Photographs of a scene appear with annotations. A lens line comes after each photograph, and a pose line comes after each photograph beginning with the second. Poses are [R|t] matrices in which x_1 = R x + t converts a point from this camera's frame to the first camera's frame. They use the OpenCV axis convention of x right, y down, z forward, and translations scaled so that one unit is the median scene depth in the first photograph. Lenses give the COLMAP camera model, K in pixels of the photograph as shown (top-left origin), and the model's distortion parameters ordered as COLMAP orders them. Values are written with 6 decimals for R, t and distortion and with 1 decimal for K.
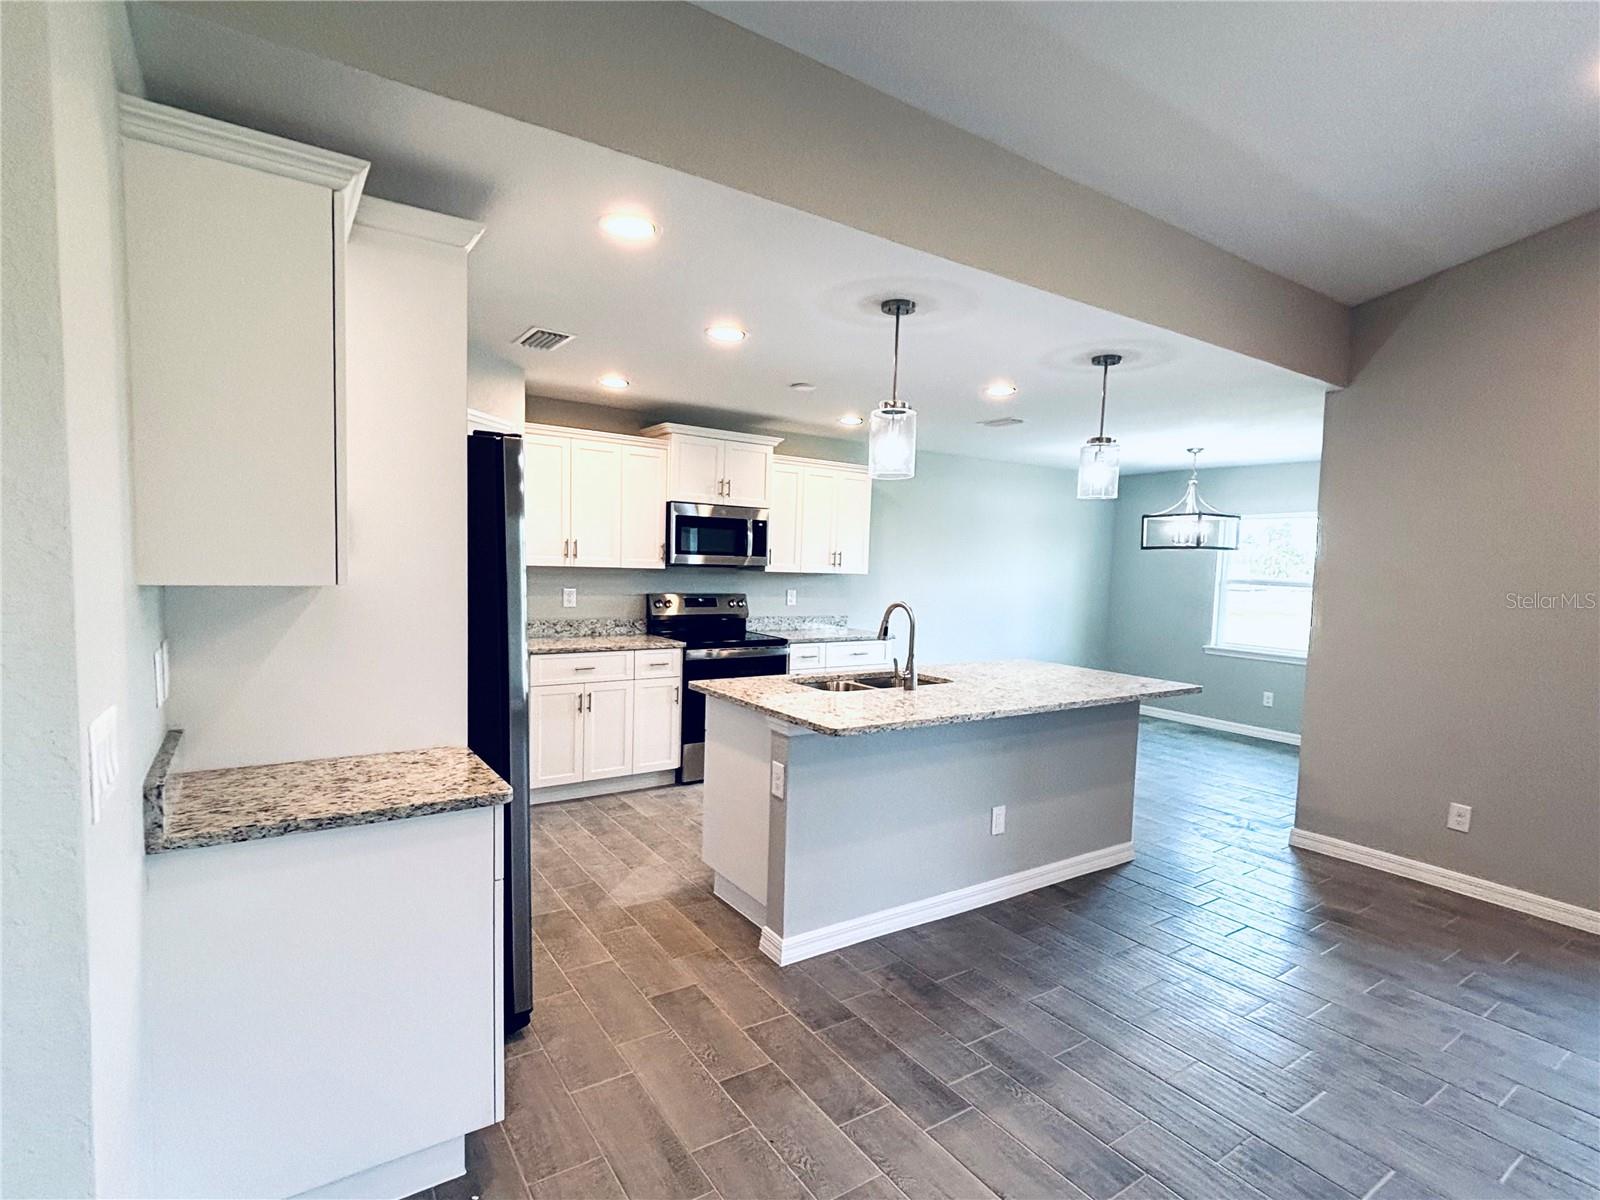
lens RADIAL K [[798.9, 0, 799.0], [0, 798.9, 609.9], [0, 0, 1]] dist [-0.003792, 0.002366]
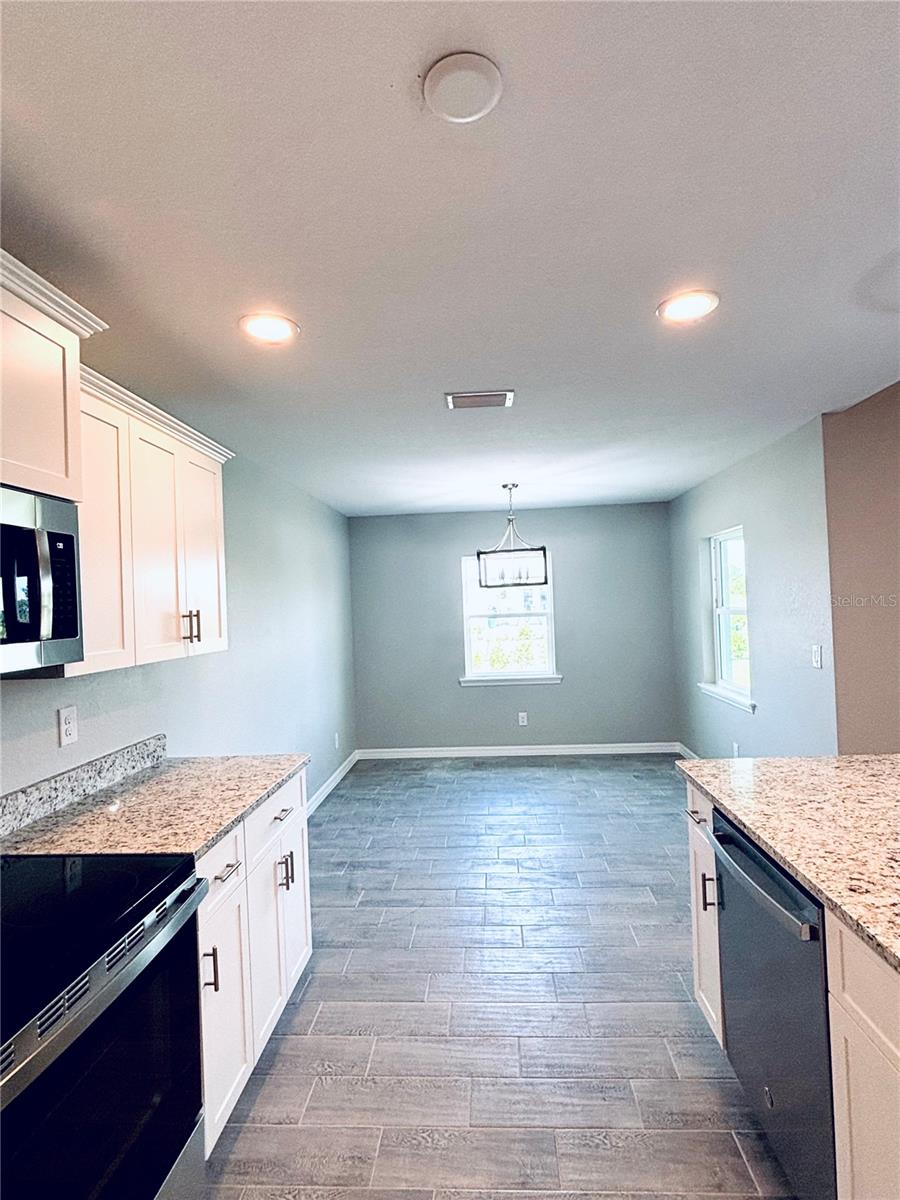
lens RADIAL K [[599.2, 0, 473.8], [0, 599.2, 596.6], [0, 0, 1]] dist [-0.003792, 0.002366]
pose [[0.587806, -0.043489, 0.807832, -0.177622], [0.102271, 0.994537, -0.020876, -0.070635], [-0.802512, 0.094889, 0.589043, 0.810840]]
